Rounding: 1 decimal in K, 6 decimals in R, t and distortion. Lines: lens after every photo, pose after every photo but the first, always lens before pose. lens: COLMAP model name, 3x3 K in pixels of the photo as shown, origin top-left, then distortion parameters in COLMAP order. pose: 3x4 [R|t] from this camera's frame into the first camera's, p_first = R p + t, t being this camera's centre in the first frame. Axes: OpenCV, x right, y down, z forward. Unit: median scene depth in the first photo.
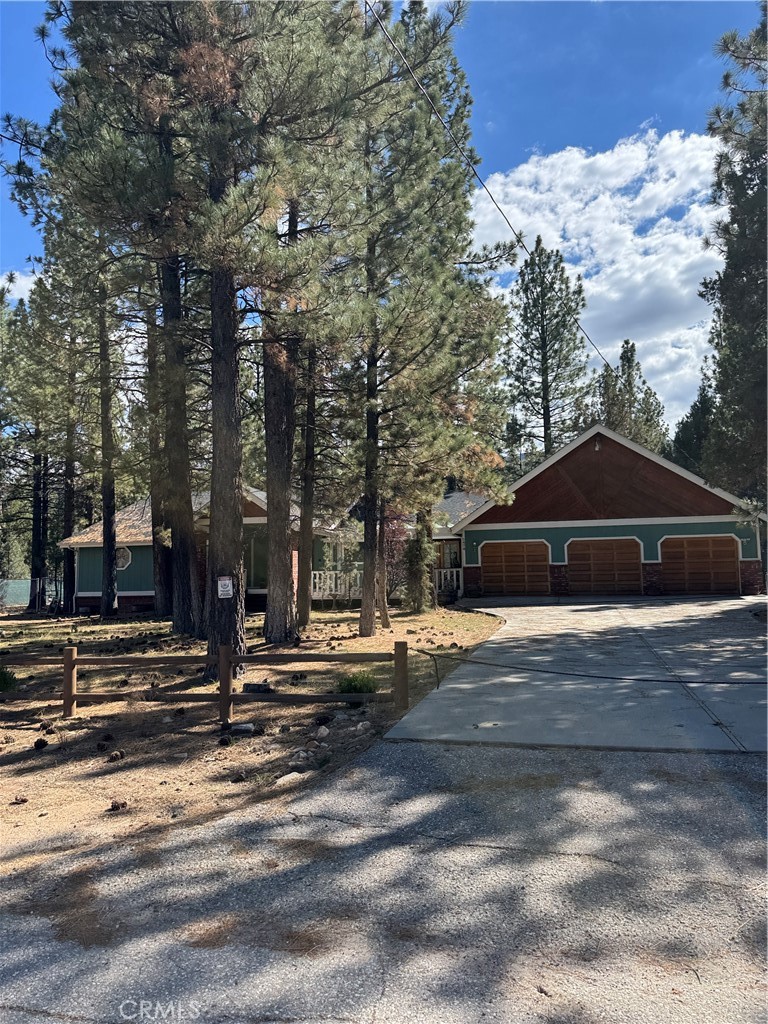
lens RADIAL K [[696.6, 0, 384.6], [0, 696.6, 530.1], [0, 0, 1]] dist [0.093196, -0.108590]
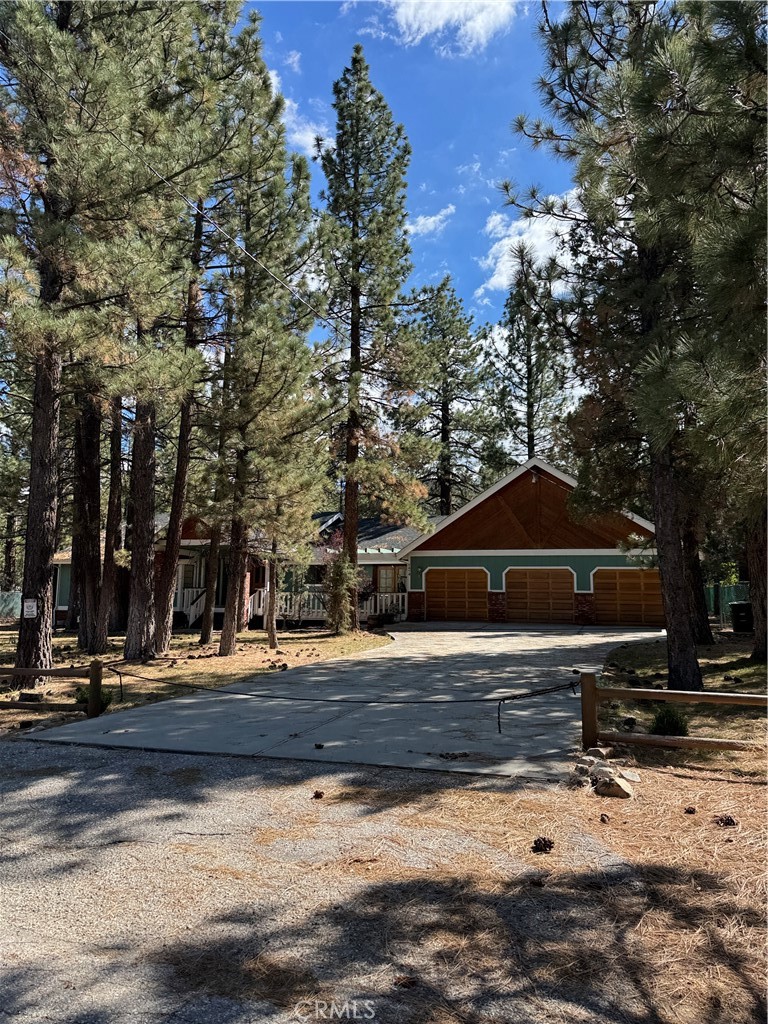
lens RADIAL K [[696.6, 0, 384.6], [0, 696.6, 530.1], [0, 0, 1]] dist [0.093196, -0.108590]
pose [[0.998686, 0.022974, -0.045803, 0.130791], [-0.024312, 0.999288, -0.028851, -0.008192], [0.045107, 0.029926, 0.998534, -0.037642]]
